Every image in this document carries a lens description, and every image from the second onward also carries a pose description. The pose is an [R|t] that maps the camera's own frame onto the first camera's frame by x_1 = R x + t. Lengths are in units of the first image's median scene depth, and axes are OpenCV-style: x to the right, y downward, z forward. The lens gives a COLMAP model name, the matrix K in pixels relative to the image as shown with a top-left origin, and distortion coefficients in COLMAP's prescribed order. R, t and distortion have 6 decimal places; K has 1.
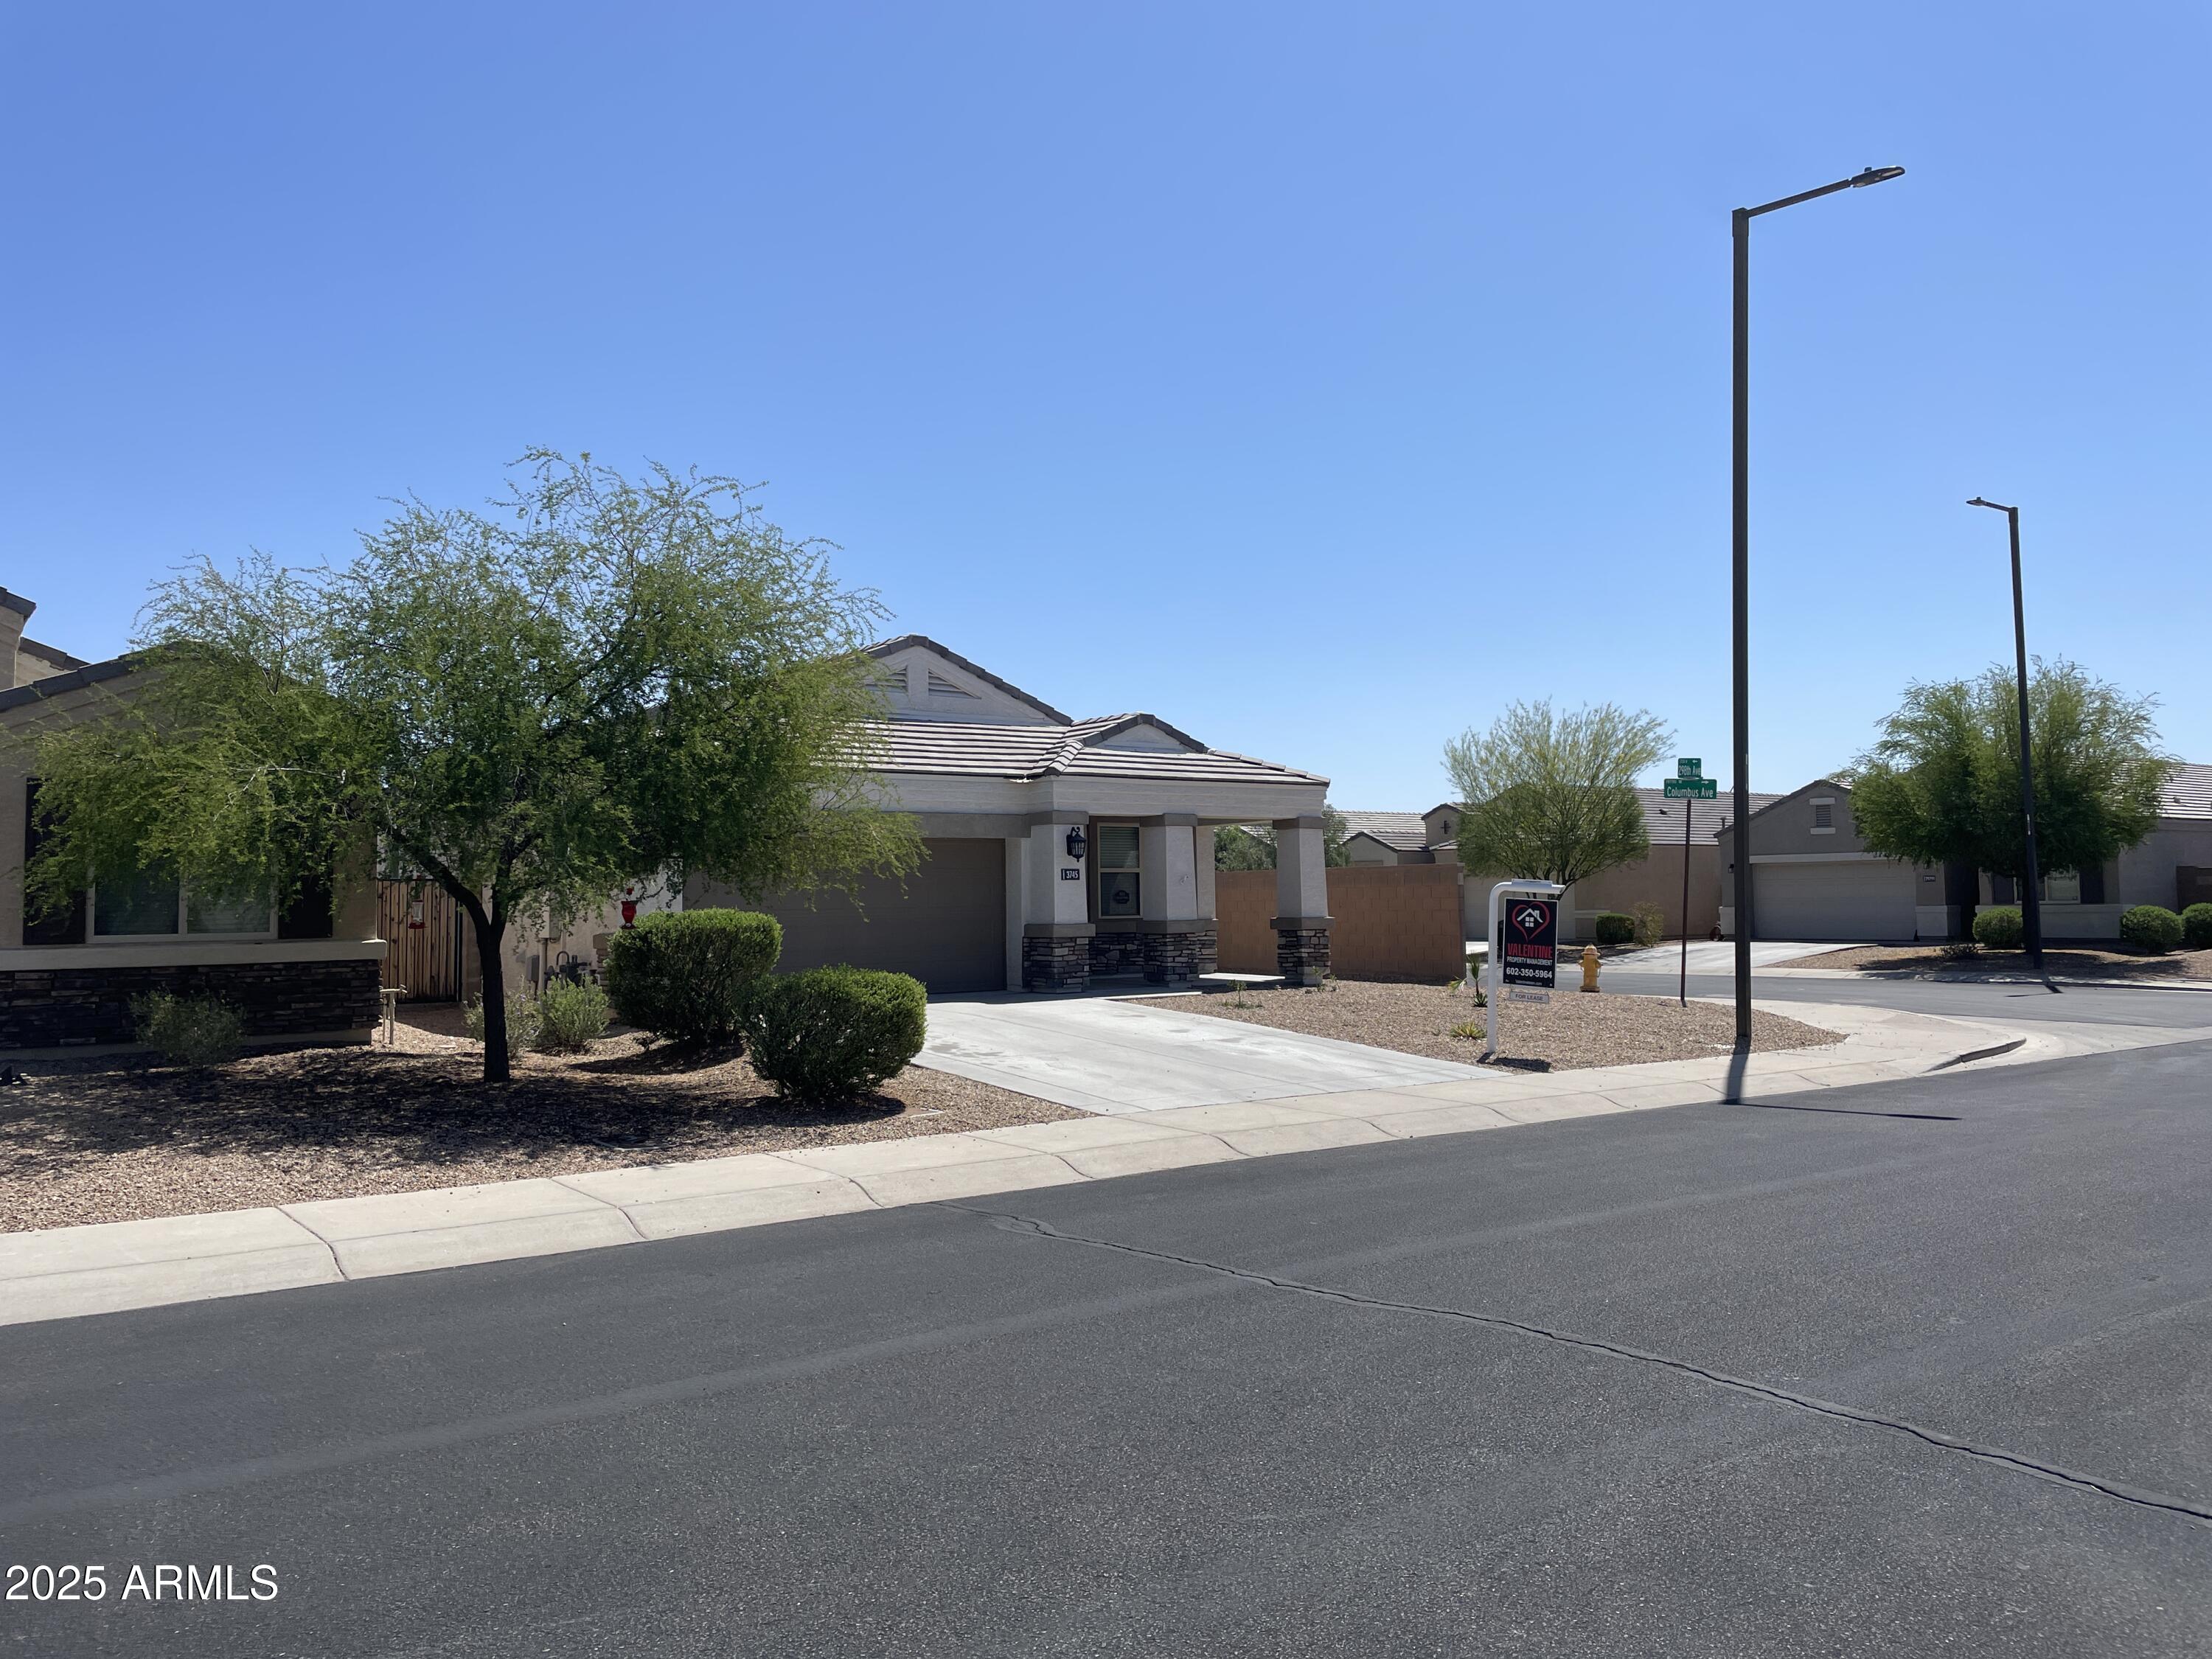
lens RADIAL K [[1616.8, 0, 1106.0], [0, 1616.8, 829.5], [0, 0, 1]] dist [-0.043423, -0.001594]
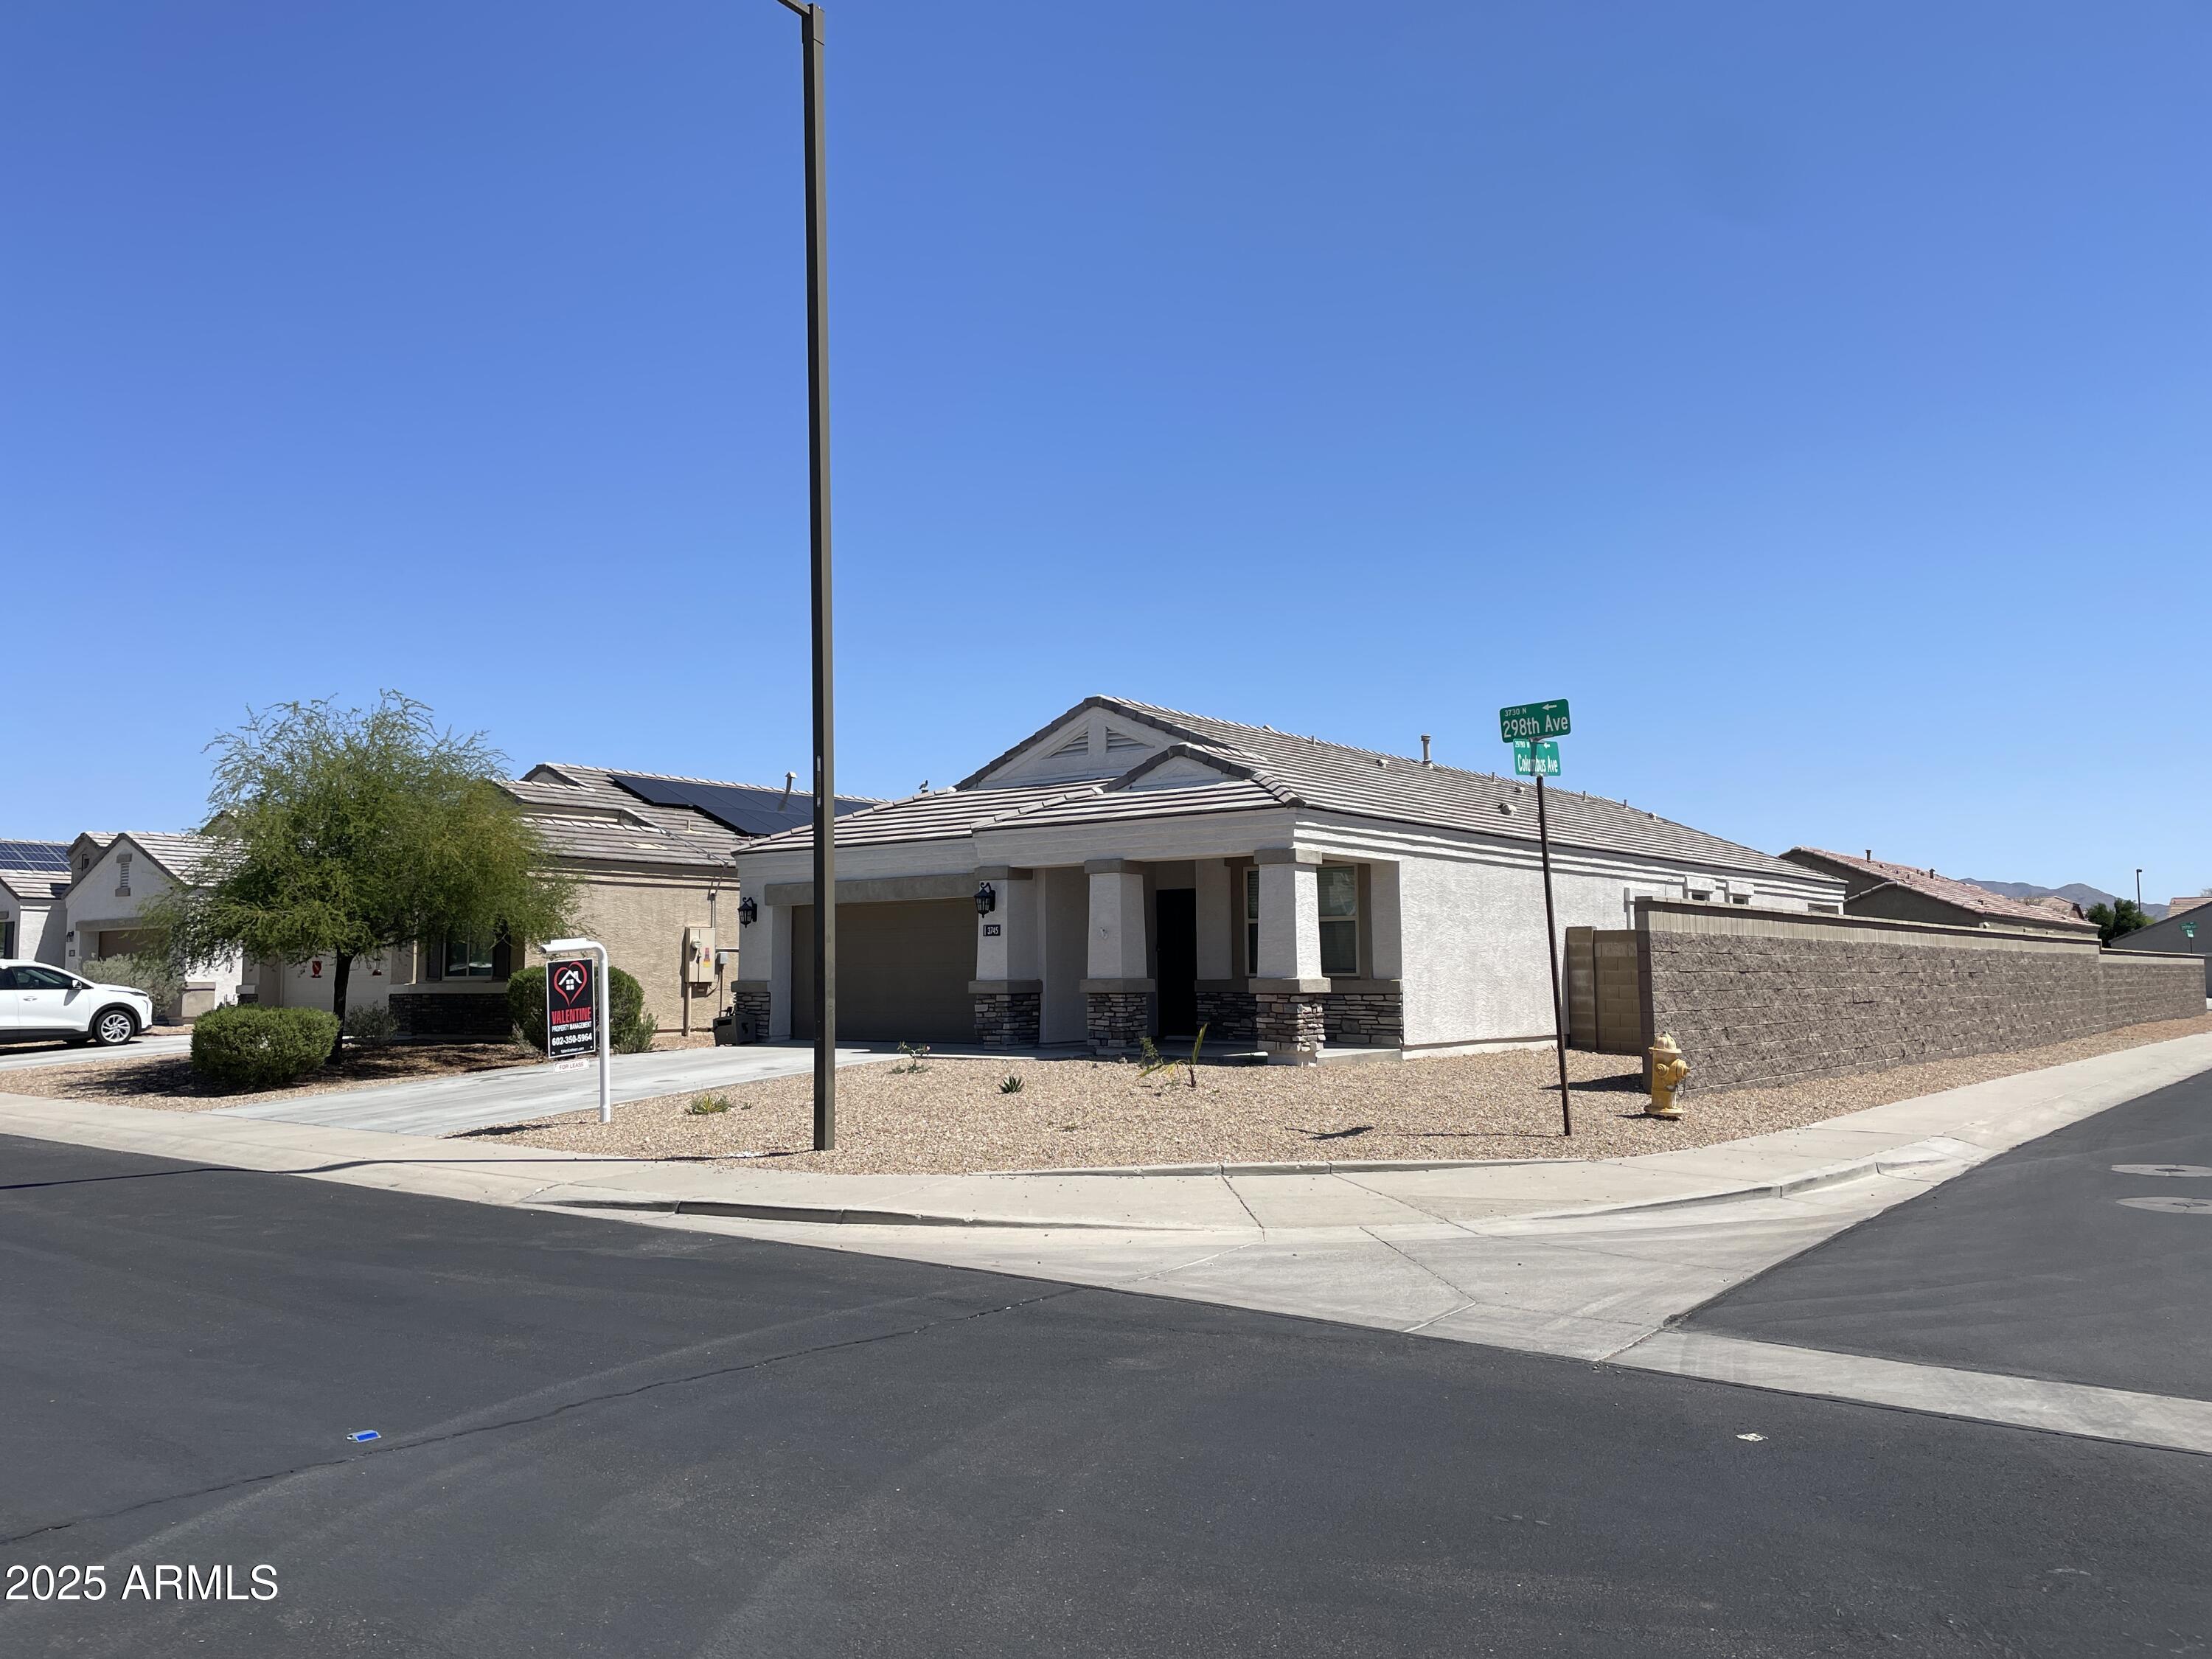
lens RADIAL K [[1616.8, 0, 1106.0], [0, 1616.8, 829.5], [0, 0, 1]] dist [-0.043423, -0.001594]
pose [[0.271145, -0.069534, -0.960024, 0.869517], [0.050917, 0.997027, -0.057833, 0.024272], [0.961191, -0.033200, 0.273880, 0.721847]]
